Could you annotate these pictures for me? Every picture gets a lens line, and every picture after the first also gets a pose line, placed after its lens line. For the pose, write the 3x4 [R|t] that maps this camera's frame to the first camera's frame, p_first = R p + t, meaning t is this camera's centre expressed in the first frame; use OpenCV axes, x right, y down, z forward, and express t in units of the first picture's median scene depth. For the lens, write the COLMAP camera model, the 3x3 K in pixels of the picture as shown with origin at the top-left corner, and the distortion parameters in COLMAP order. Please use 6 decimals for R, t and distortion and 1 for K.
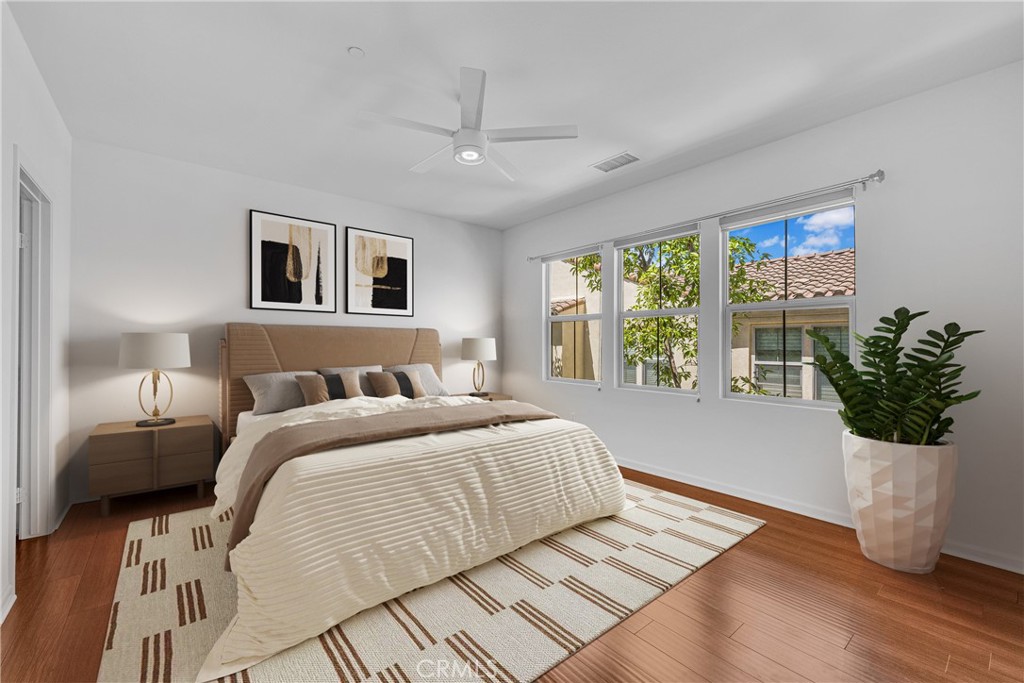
lens RADIAL K [[402.8, 0, 508.9], [0, 402.8, 343.6], [0, 0, 1]] dist [0.000867, 0.000149]
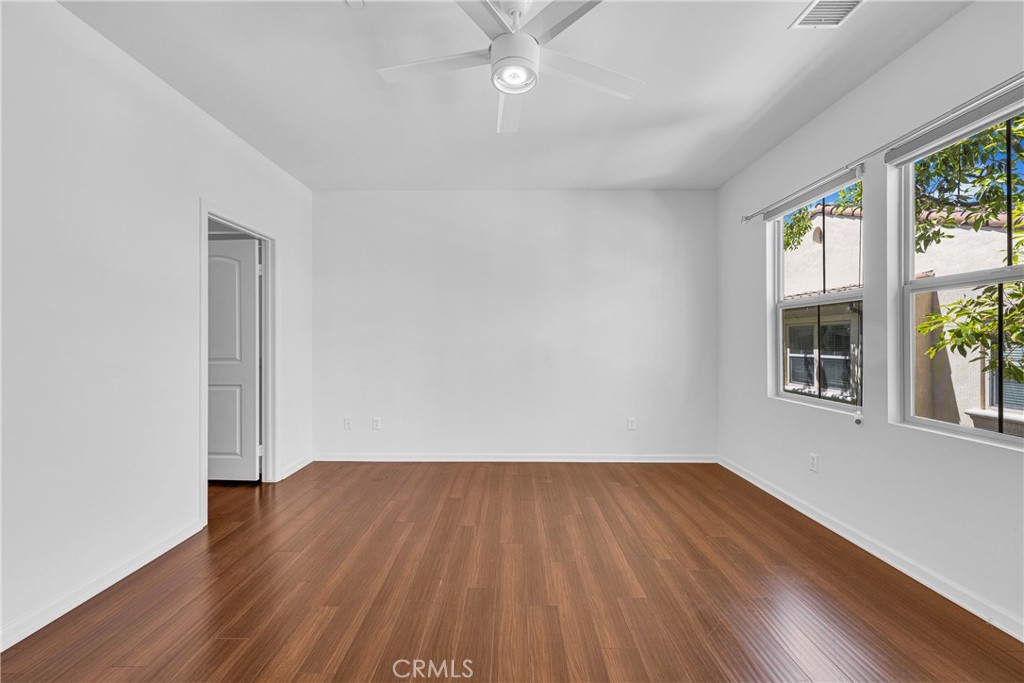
lens RADIAL K [[402.8, 0, 508.9], [0, 402.8, 343.6], [0, 0, 1]] dist [0.000867, 0.000149]
pose [[0.779968, -0.003435, -0.625810, 0.283265], [0.001728, 0.999993, -0.003334, 0.007446], [0.625817, 0.001519, 0.779969, 0.361961]]
